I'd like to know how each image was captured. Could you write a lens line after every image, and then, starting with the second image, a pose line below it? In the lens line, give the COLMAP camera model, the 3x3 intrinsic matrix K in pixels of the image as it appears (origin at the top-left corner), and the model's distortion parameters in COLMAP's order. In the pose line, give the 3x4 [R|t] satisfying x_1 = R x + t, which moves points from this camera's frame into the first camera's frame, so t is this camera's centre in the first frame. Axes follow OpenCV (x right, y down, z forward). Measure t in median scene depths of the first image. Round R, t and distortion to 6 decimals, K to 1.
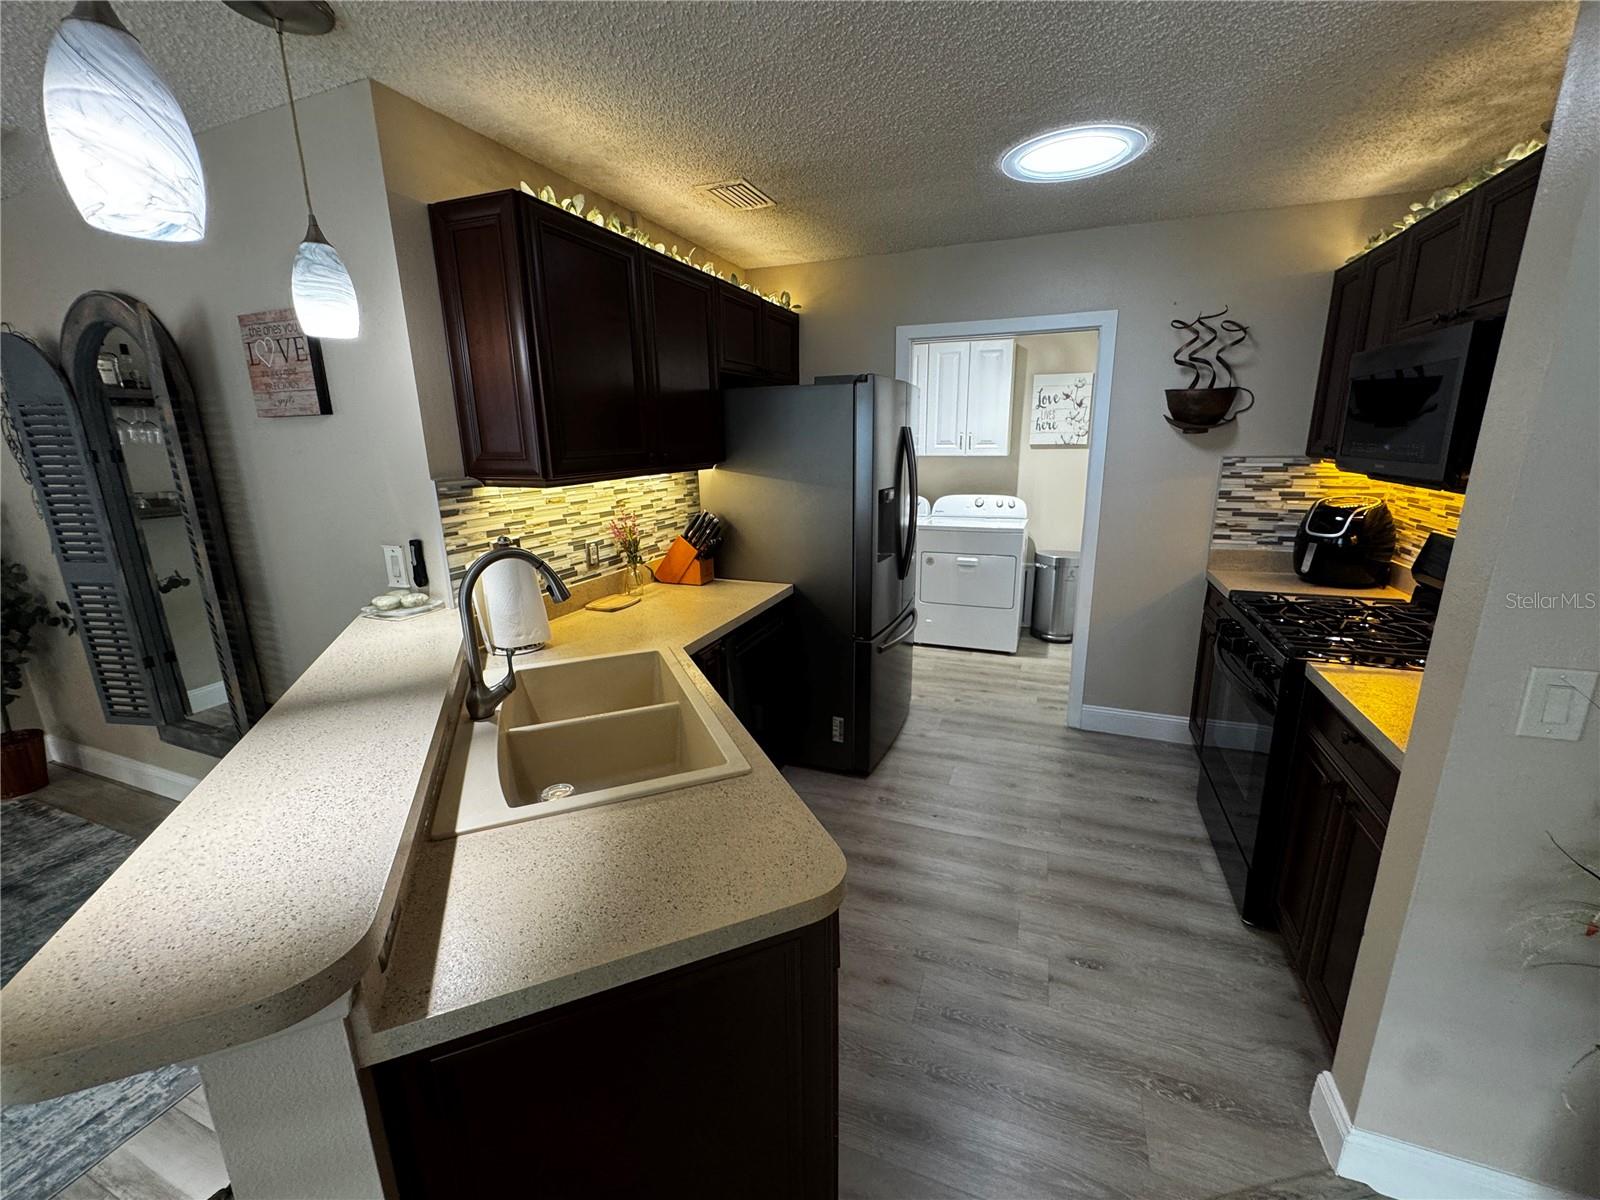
lens RADIAL K [[639.3, 0, 798.9], [0, 639.3, 599.1], [0, 0, 1]] dist [-0.006544, 0.000652]
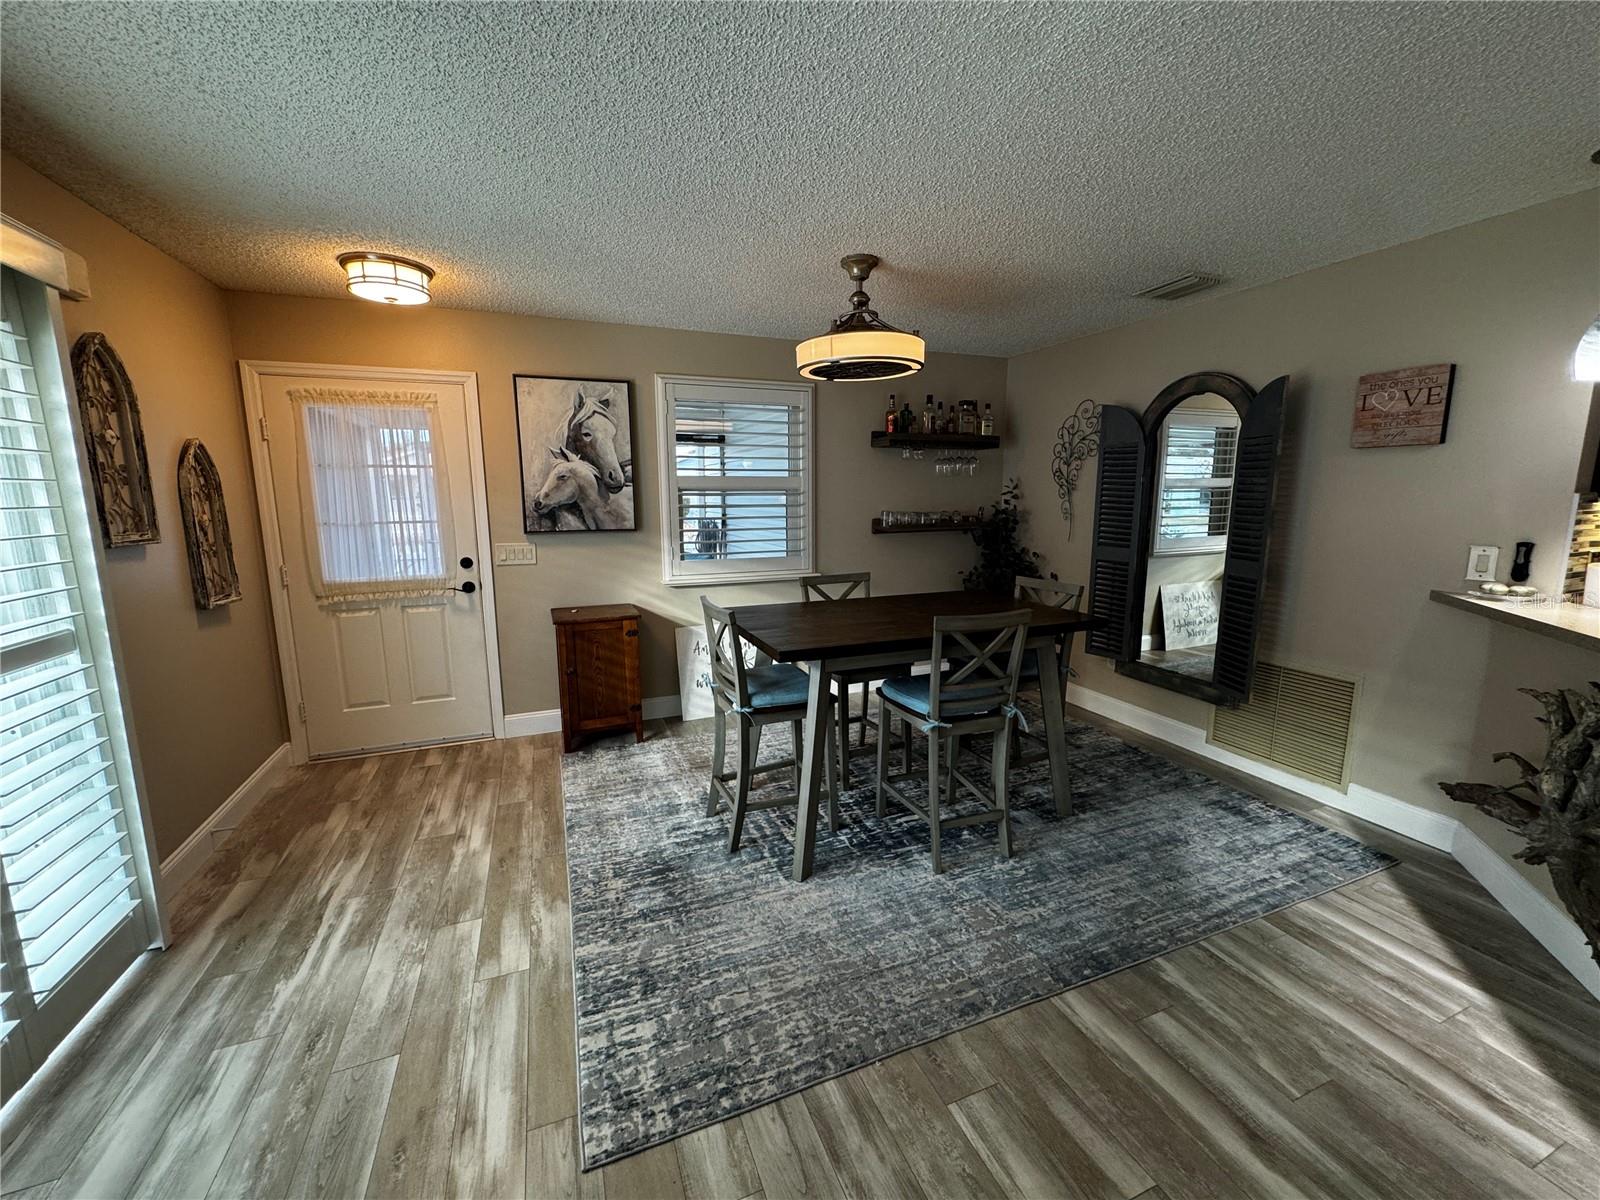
lens RADIAL K [[639.3, 0, 801.9], [0, 639.3, 593.4], [0, 0, 1]] dist [-0.006544, 0.000652]
pose [[0.691435, 0.126608, -0.711258, -0.466456], [-0.185148, 0.982698, -0.005062, 0.179250], [0.698311, 0.135188, 0.702912, -0.540340]]
